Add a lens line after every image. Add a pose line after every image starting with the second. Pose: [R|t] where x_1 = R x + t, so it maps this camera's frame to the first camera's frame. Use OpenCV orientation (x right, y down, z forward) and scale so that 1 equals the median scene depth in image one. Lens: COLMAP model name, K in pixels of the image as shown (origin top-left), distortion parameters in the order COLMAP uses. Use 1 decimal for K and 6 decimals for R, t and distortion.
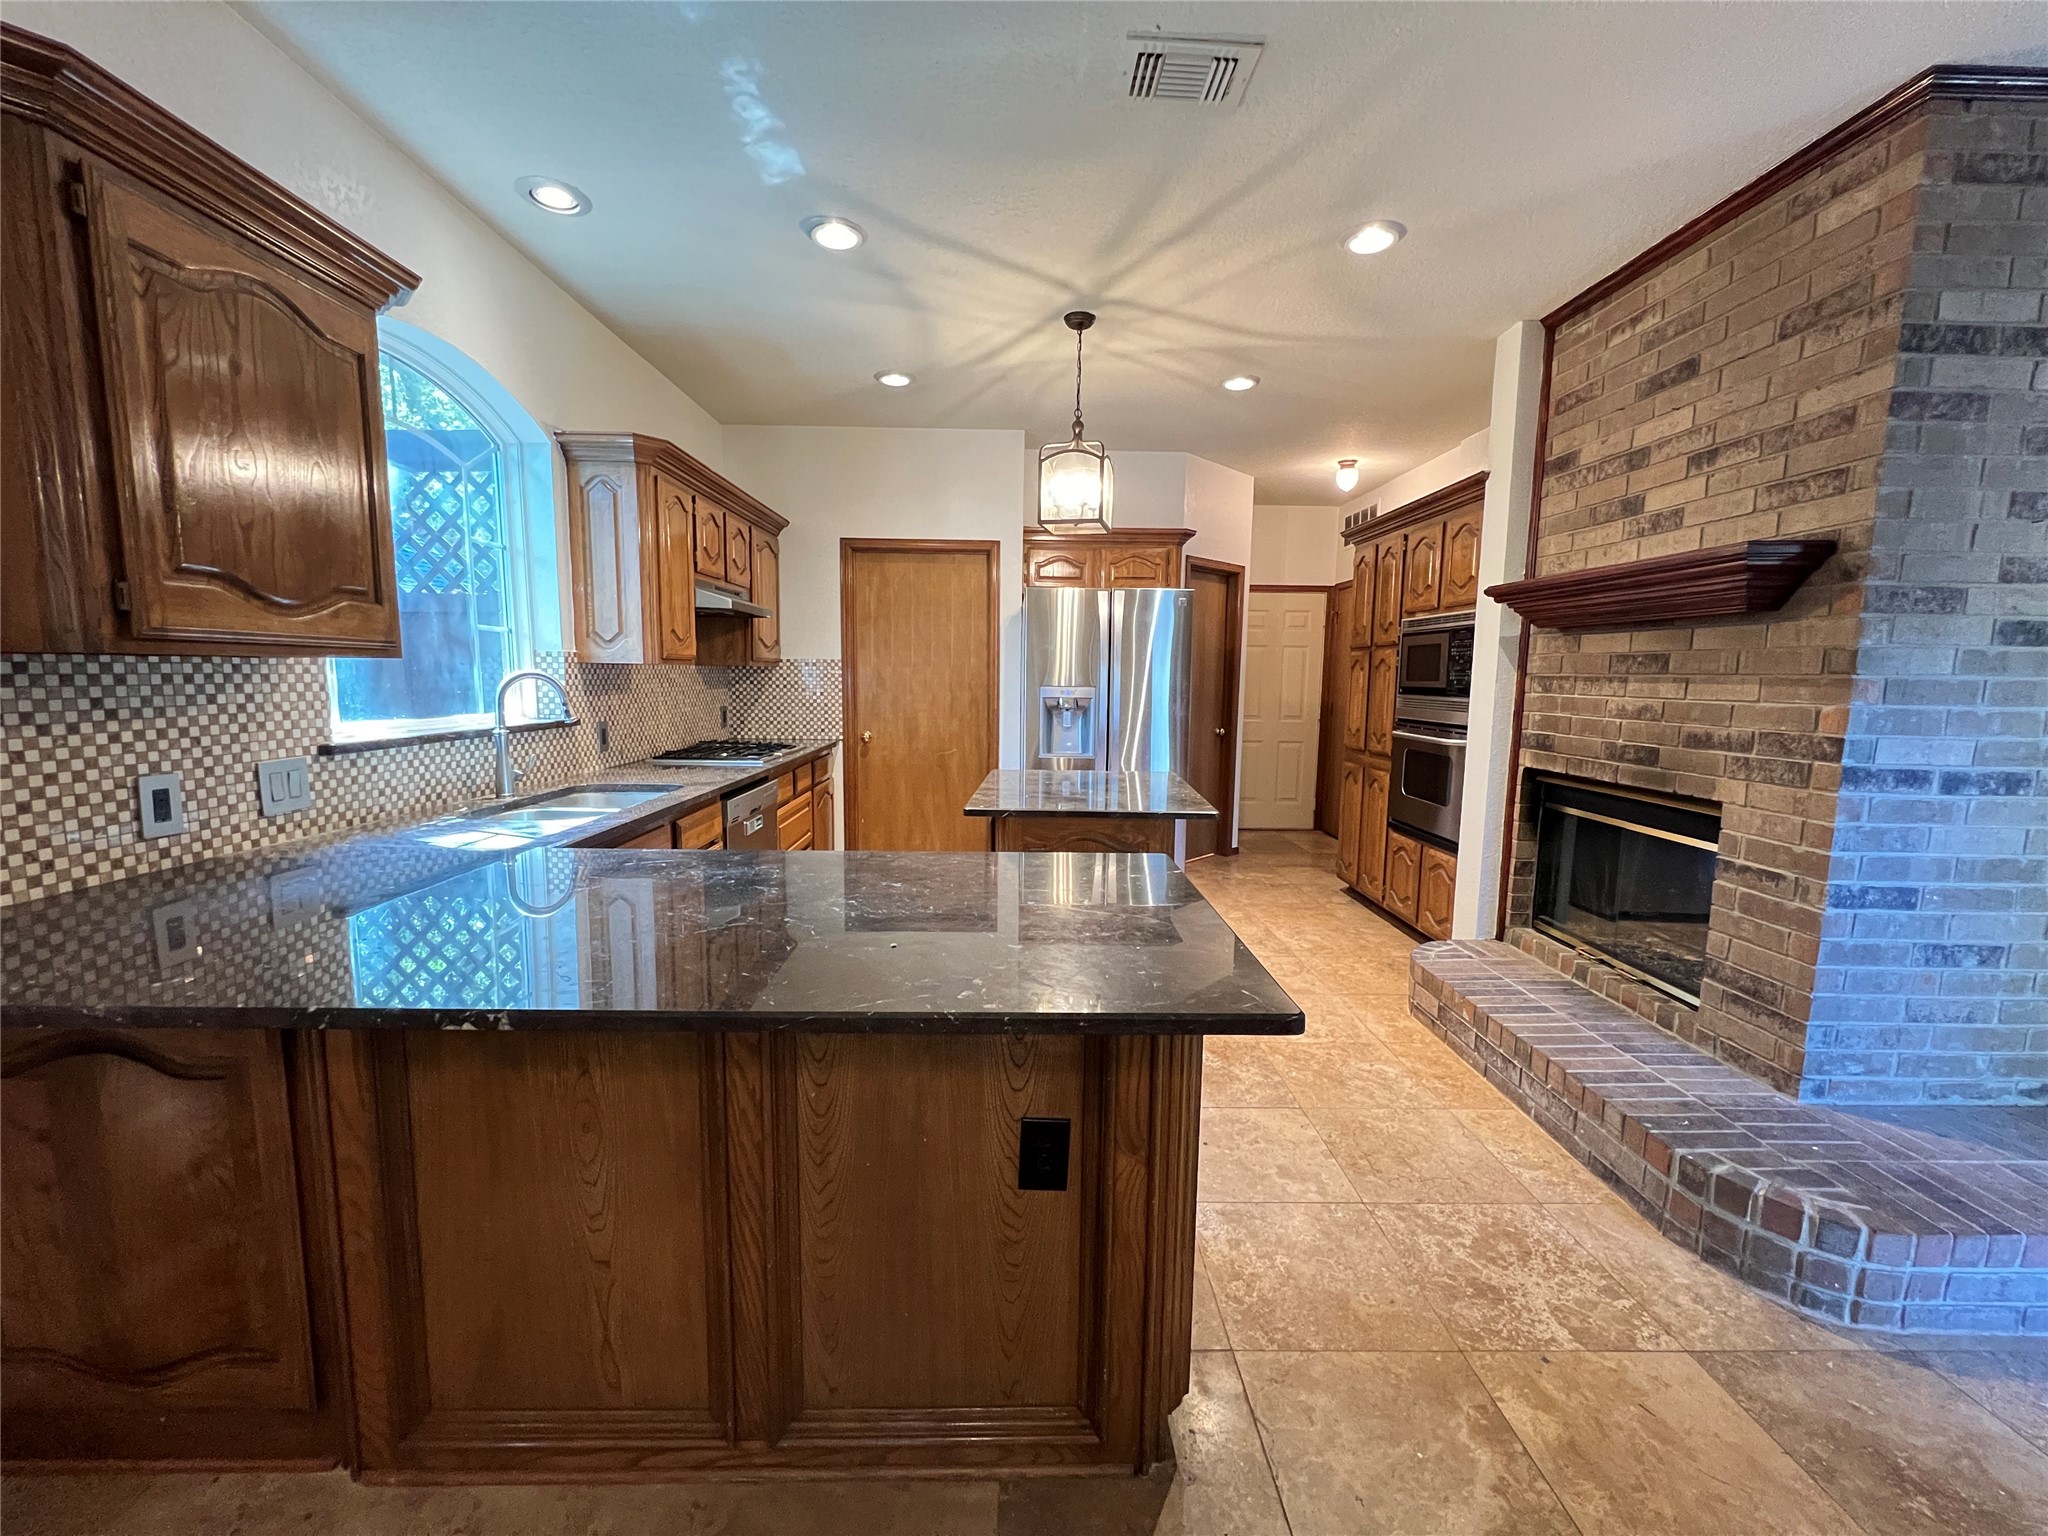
lens RADIAL K [[818.7, 0, 1026.8], [0, 818.7, 768.6], [0, 0, 1]] dist [-0.002022, 0.001040]
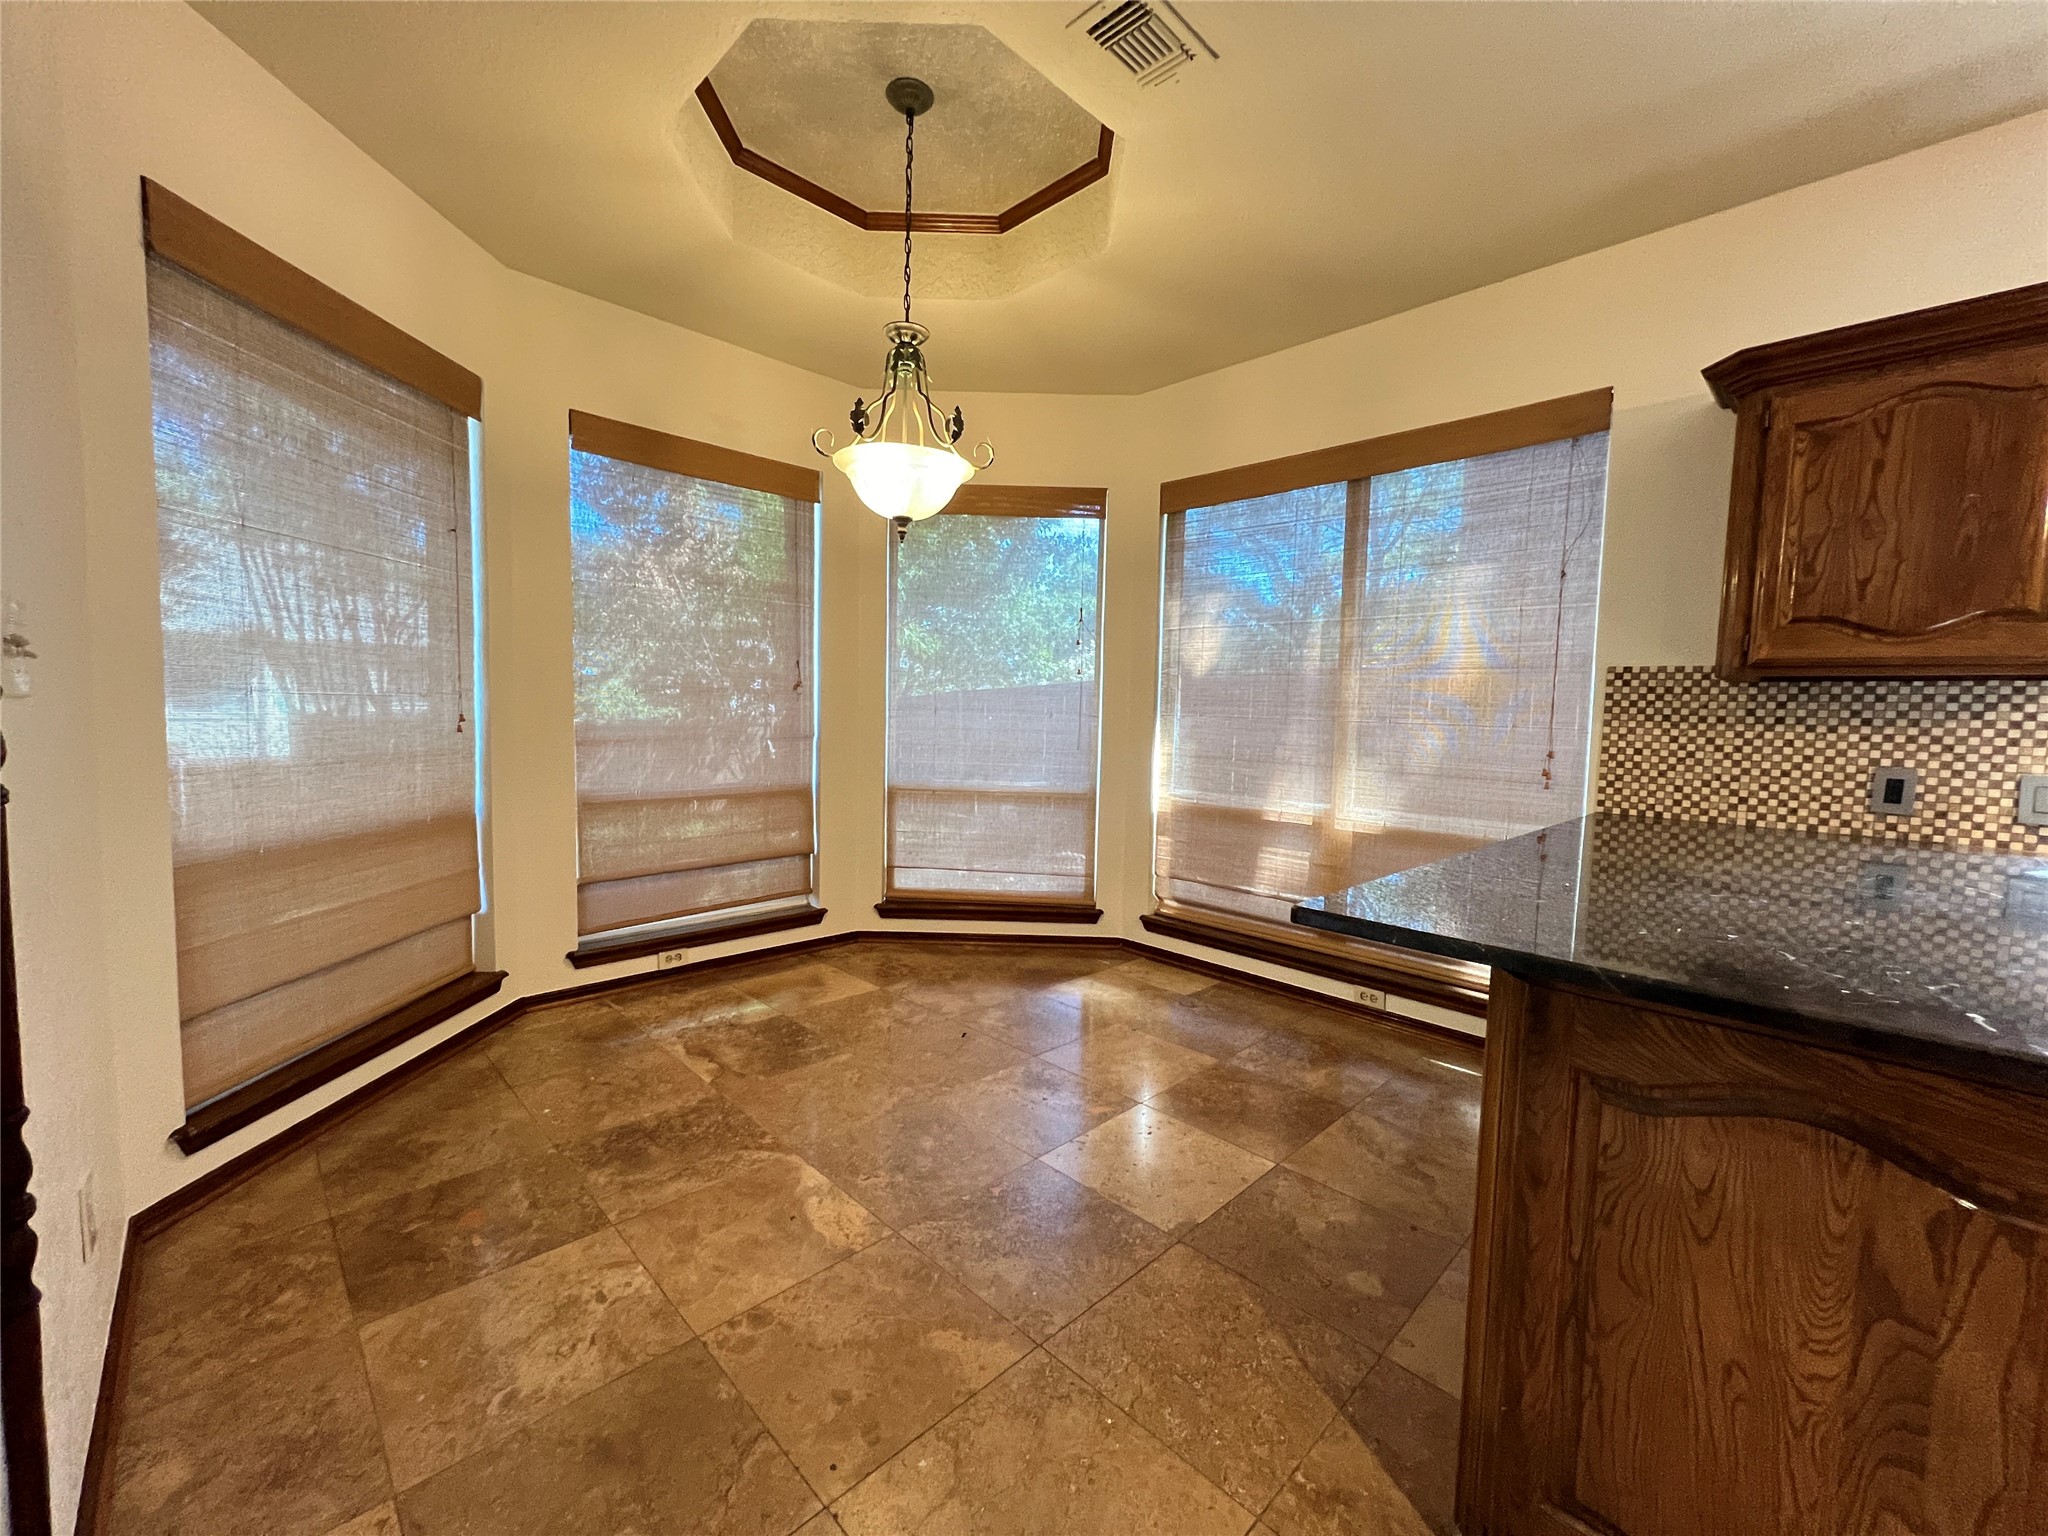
lens RADIAL K [[818.7, 0, 1026.8], [0, 818.7, 768.6], [0, 0, 1]] dist [-0.002022, 0.001040]
pose [[-0.720710, 0.016989, -0.693028, 0.784354], [-0.117566, 0.982223, 0.146340, -0.018137], [0.683195, 0.186946, -0.705901, 0.830531]]
